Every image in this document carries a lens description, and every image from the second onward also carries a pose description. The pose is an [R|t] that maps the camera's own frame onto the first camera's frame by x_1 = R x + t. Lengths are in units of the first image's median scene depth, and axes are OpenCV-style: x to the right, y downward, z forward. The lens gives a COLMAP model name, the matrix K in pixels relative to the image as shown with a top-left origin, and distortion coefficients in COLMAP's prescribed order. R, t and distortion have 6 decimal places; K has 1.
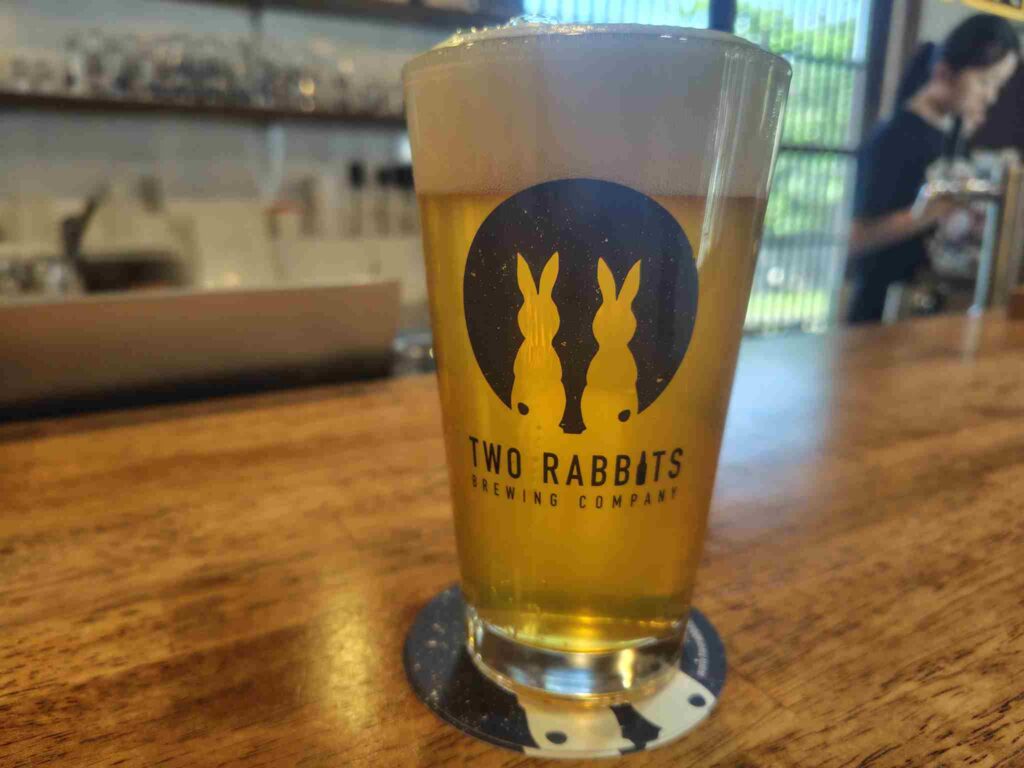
lens RADIAL K [[718.3, 0, 512.0], [0, 718.3, 384.0], [0, 0, 1]] dist [0.066877, -0.072835]
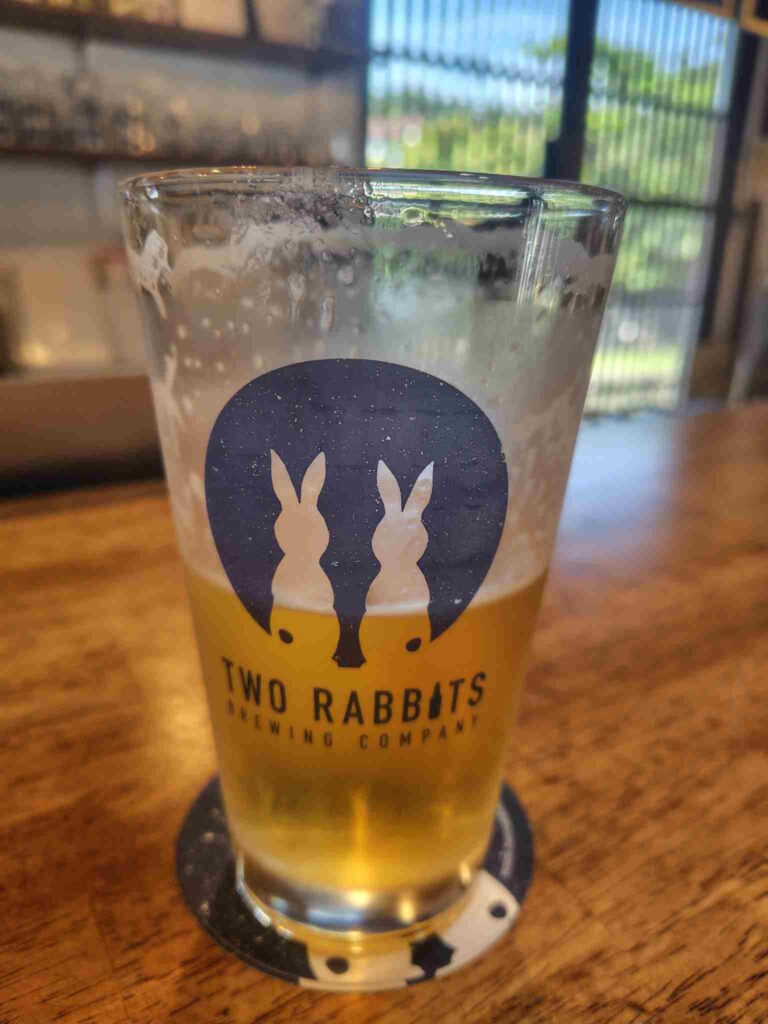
lens RADIAL K [[686.0, 0, 381.4], [0, 686.0, 468.4], [0, 0, 1]] dist [-0.039473, 0.019024]
pose [[0.999908, 0.011301, 0.007543, 0.097362], [-0.012064, 0.993829, 0.110263, -0.203004], [-0.006250, -0.110343, 0.993874, 0.227982]]
